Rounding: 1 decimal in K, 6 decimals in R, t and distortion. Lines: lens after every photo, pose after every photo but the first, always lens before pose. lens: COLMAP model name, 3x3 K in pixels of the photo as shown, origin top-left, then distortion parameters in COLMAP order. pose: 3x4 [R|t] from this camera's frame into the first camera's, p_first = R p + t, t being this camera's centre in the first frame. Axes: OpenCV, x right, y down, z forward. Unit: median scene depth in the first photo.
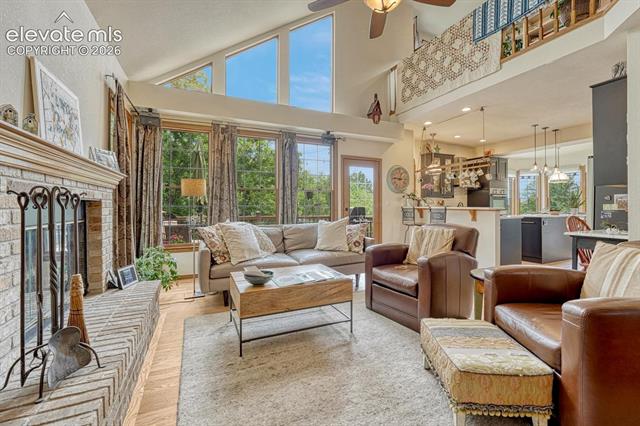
lens RADIAL K [[271.6, 0, 320.6], [0, 271.6, 207.1], [0, 0, 1]] dist [-0.003914, -0.000183]
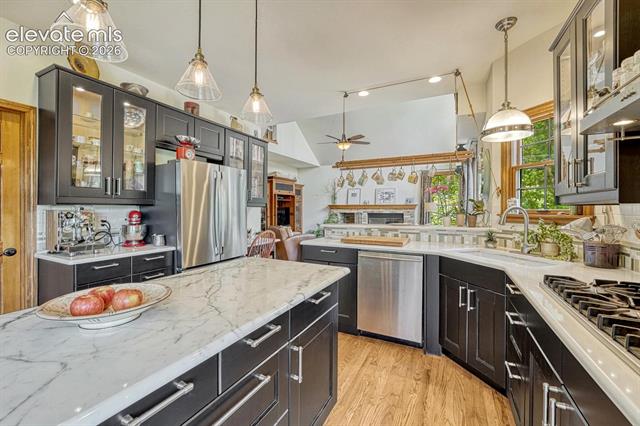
lens RADIAL K [[269.1, 0, 324.1], [0, 269.1, 210.5], [0, 0, 1]] dist [-0.003187, -0.000267]
pose [[-0.772295, 0.005769, -0.635237, 1.329197], [0.001621, 0.999973, 0.007110, -0.053270], [0.635262, 0.004461, -0.772284, 1.840925]]
